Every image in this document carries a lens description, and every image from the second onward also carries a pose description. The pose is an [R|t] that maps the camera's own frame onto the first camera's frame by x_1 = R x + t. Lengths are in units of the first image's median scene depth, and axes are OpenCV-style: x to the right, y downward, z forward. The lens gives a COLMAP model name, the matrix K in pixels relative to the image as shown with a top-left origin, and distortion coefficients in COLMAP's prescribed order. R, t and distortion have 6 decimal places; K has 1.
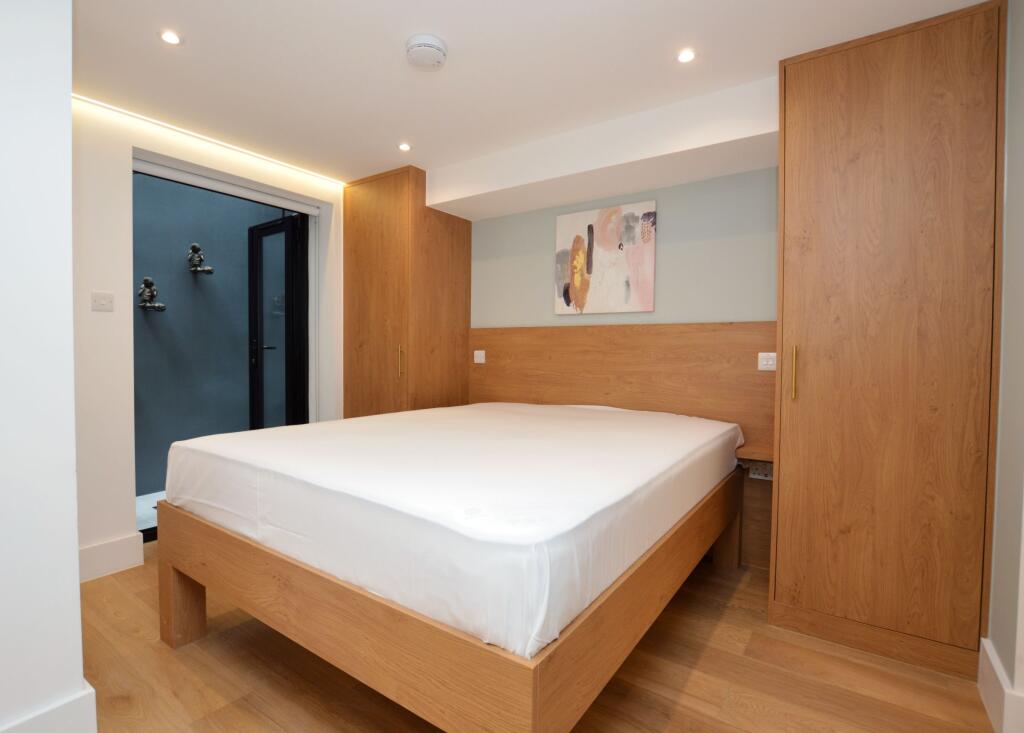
lens RADIAL K [[509.0, 0, 512.0], [0, 509.0, 366.5], [0, 0, 1]] dist [-0.019451, -0.000108]
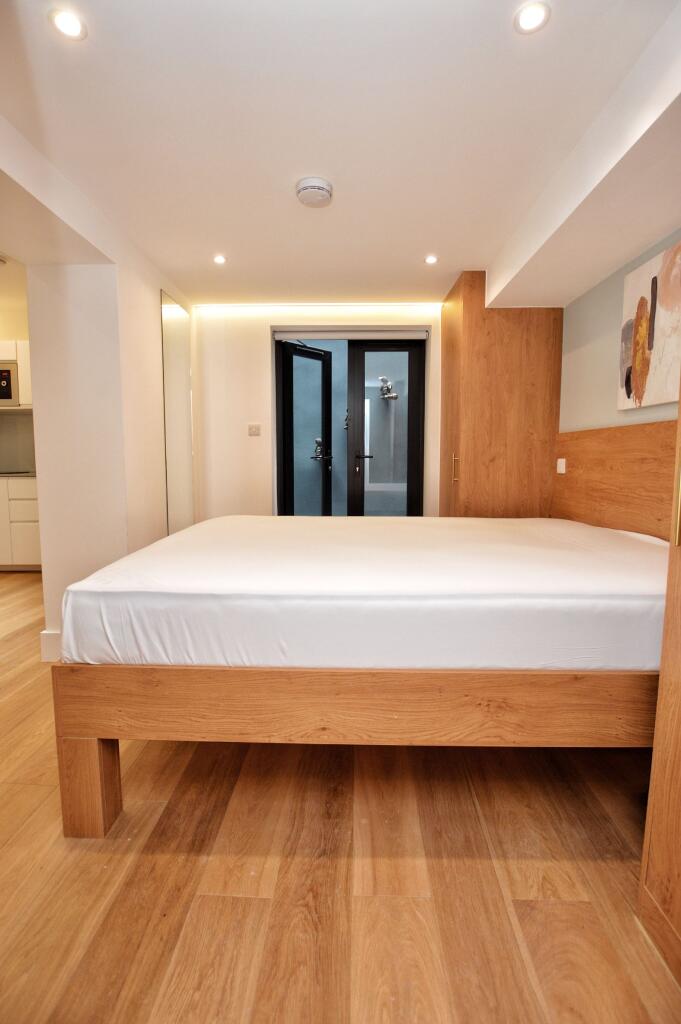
lens RADIAL K [[477.8, 0, 340.5], [0, 477.8, 512.0], [0, 0, 1]] dist [-0.001123, -0.000212]
pose [[0.560917, 0.088483, -0.823130, 0.466431], [-0.021622, 0.995499, 0.092277, -0.008883], [0.827590, -0.033962, 0.560305, 0.258676]]
